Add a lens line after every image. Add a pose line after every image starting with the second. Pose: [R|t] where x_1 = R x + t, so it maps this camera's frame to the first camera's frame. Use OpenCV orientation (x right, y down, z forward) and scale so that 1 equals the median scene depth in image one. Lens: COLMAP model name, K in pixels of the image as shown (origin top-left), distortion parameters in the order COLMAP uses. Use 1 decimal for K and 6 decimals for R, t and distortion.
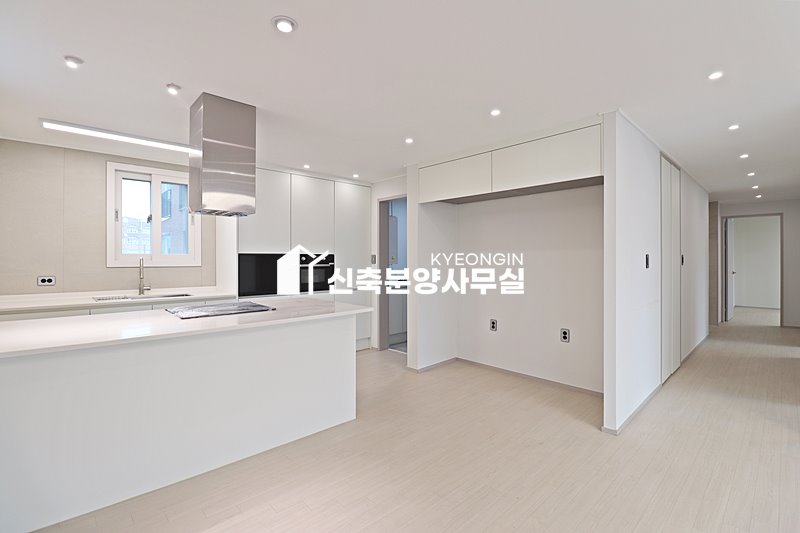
lens RADIAL K [[368.5, 0, 406.5], [0, 368.5, 259.2], [0, 0, 1]] dist [-0.016576, -0.004545]
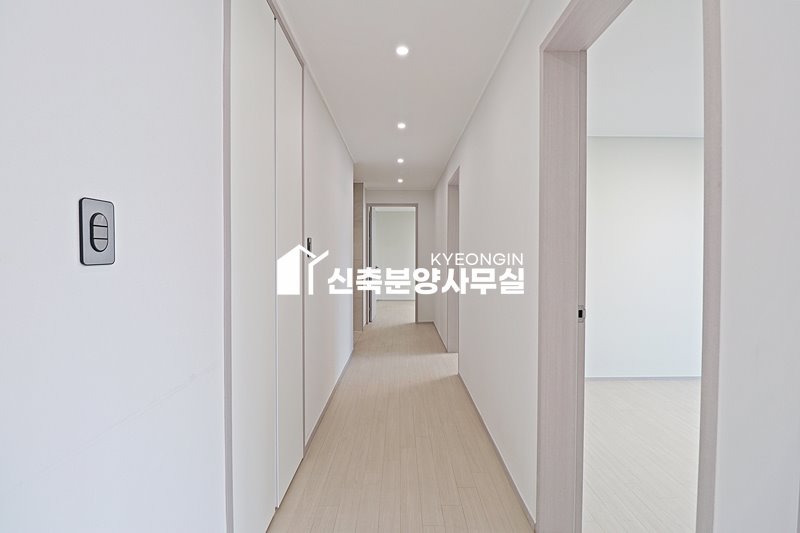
lens RADIAL K [[368.5, 0, 402.0], [0, 368.5, 266.9], [0, 0, 1]] dist [-0.016576, -0.004545]
pose [[0.688111, -0.019602, 0.725340, 0.300753], [-0.003047, 0.999548, 0.029903, 0.008630], [-0.725599, -0.022787, 0.687740, 0.347310]]
